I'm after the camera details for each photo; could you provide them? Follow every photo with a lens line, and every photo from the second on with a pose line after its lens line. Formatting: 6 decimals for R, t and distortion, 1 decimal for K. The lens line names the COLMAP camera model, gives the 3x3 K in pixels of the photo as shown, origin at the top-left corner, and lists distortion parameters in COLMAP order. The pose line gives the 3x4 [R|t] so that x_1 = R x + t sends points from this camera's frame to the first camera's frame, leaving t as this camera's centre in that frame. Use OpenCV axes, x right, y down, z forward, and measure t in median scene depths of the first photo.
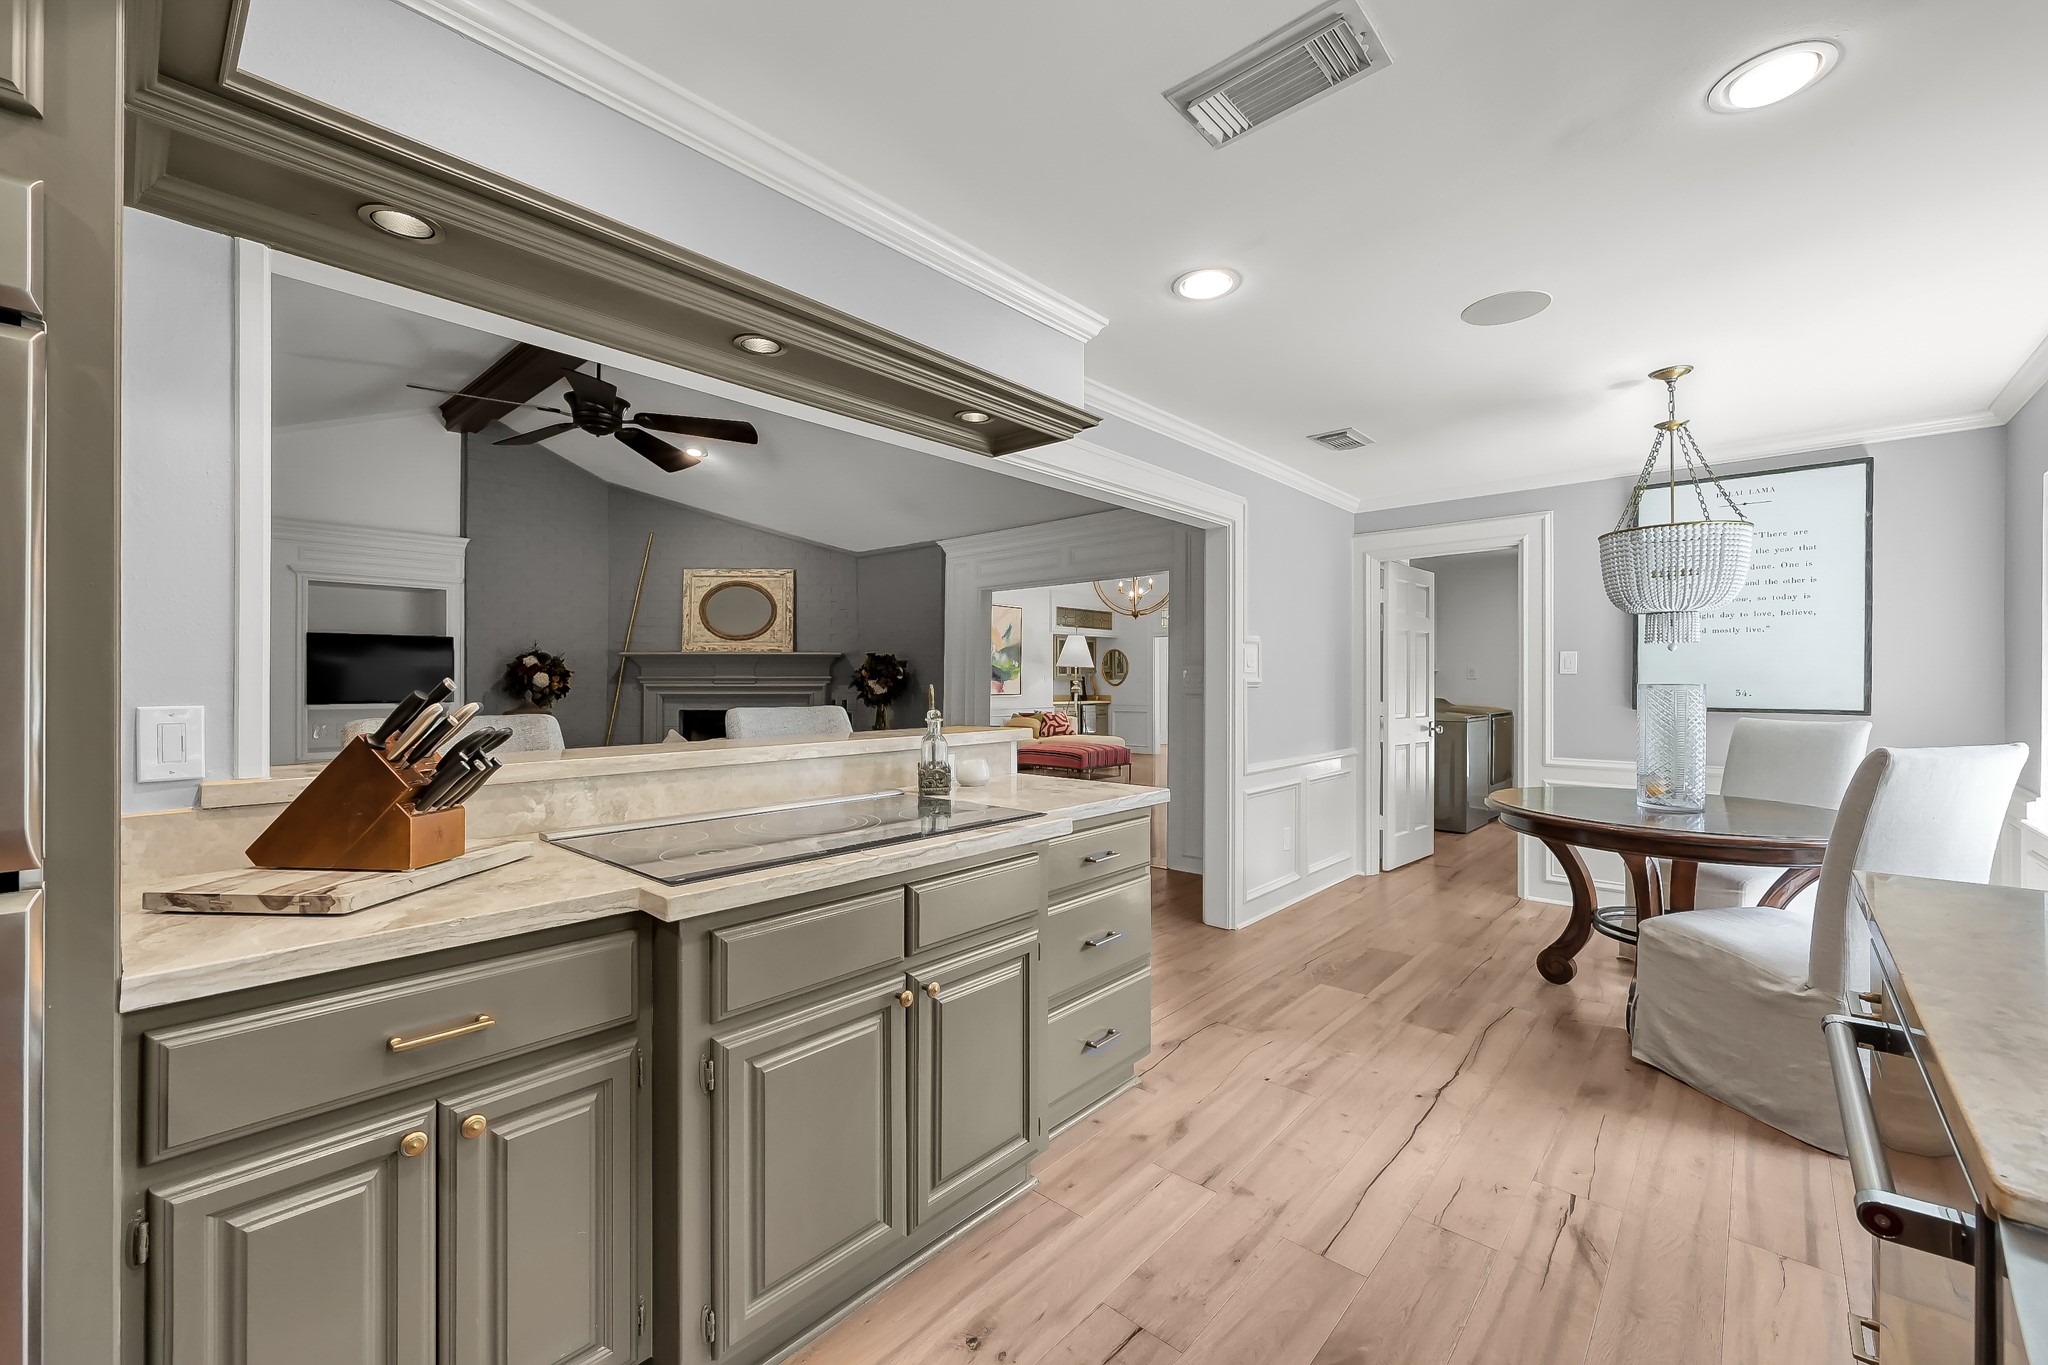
lens RADIAL K [[837.6, 0, 1016.7], [0, 837.6, 679.0], [0, 0, 1]] dist [-0.000684, 0.000153]
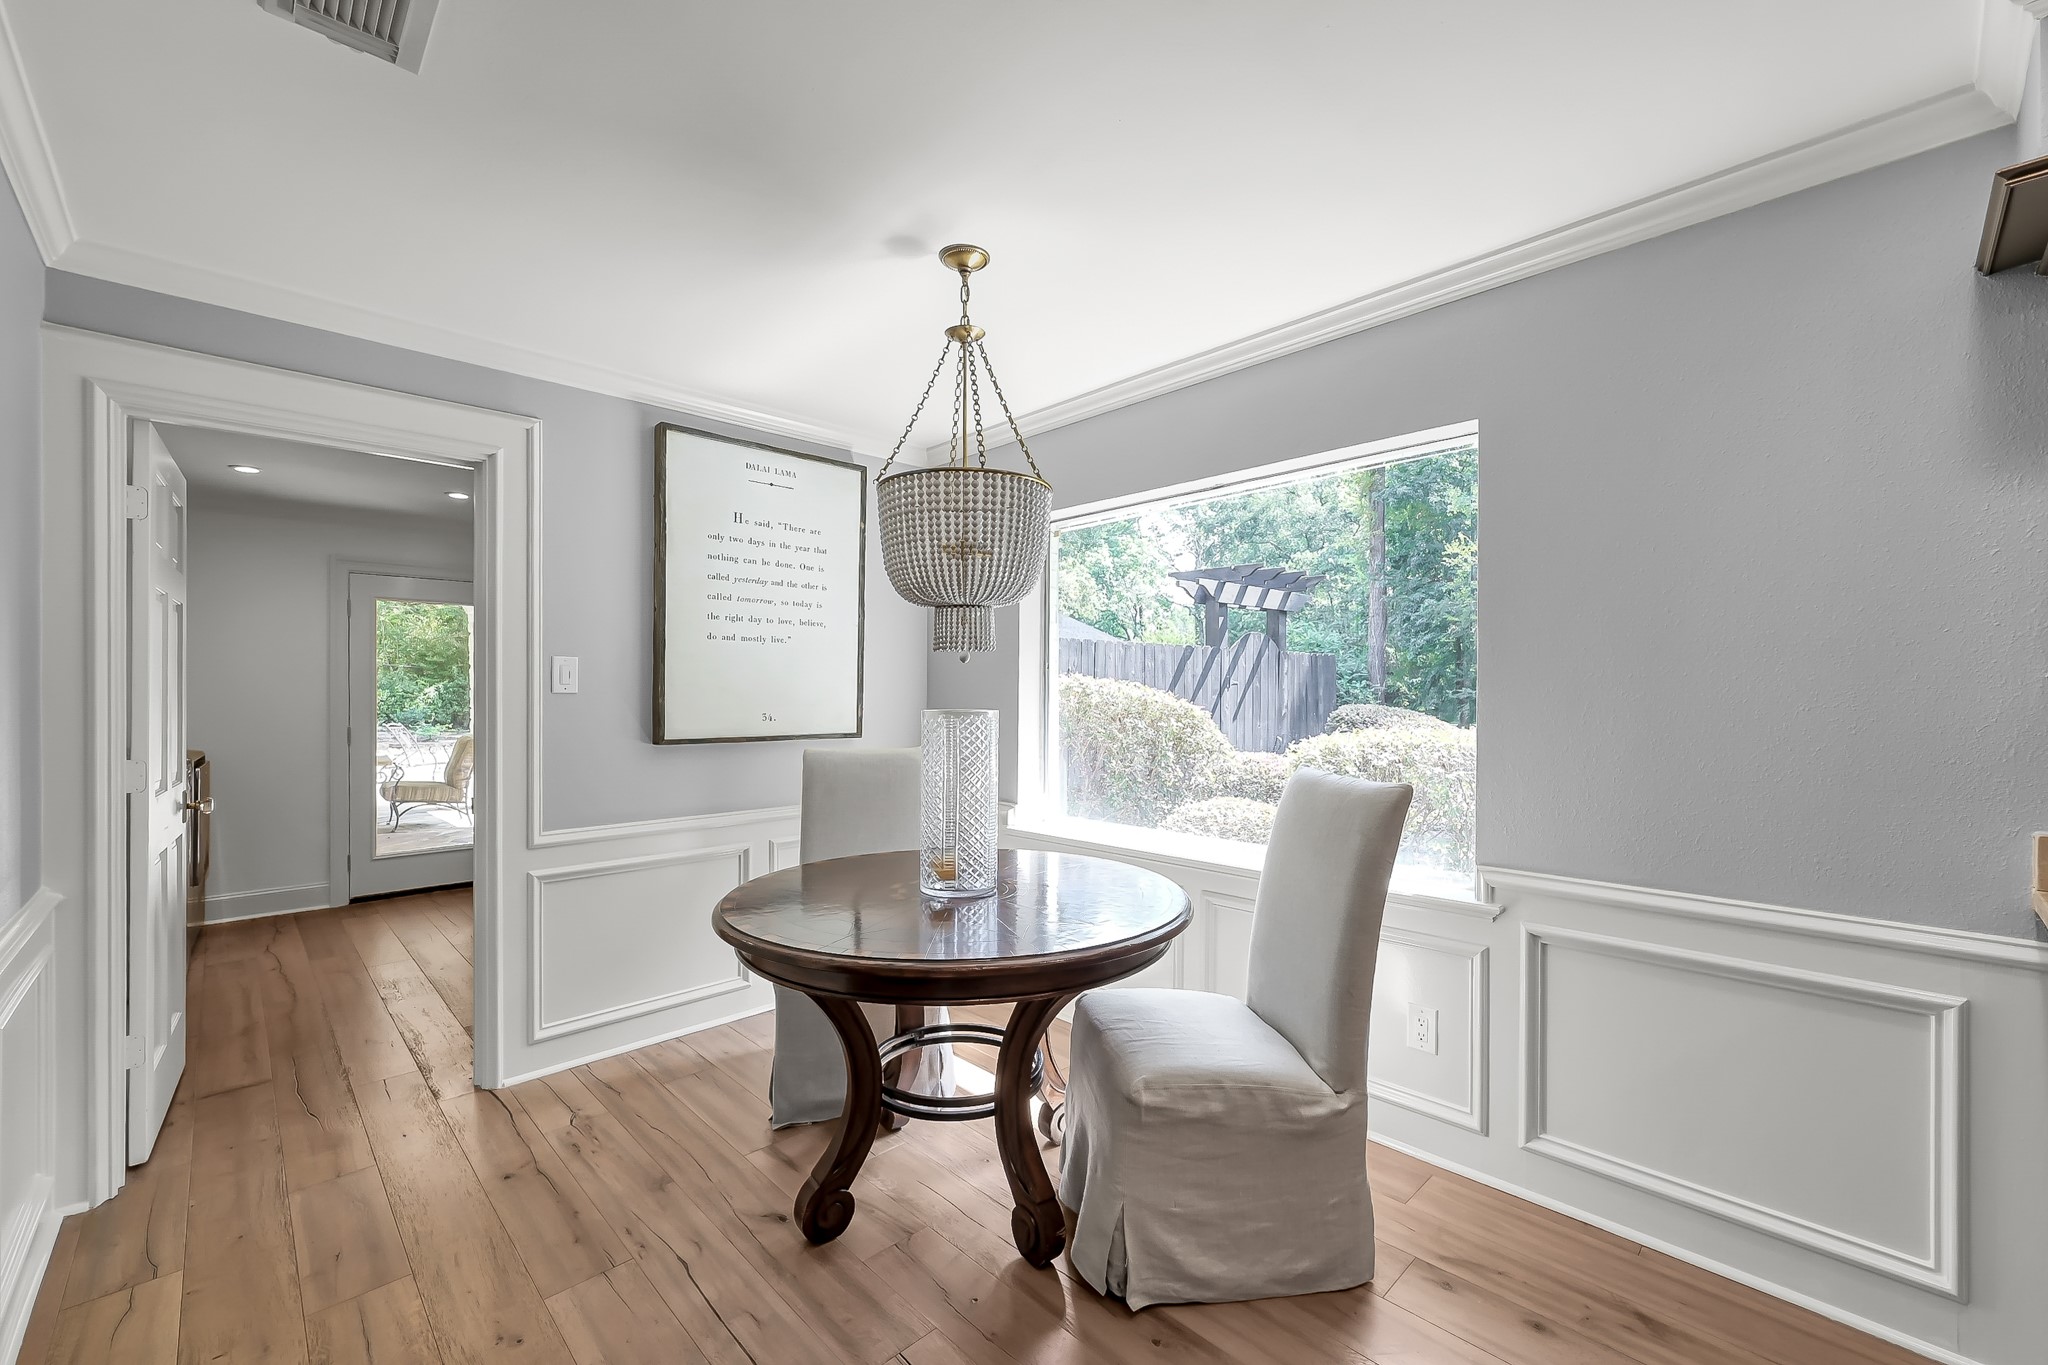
lens RADIAL K [[837.6, 0, 1018.7], [0, 837.6, 698.3], [0, 0, 1]] dist [-0.000684, 0.000153]
pose [[0.068139, -0.007061, 0.997651, 0.079831], [0.001077, 0.999975, 0.007004, -0.007758], [-0.997675, 0.000597, 0.068144, 0.756971]]
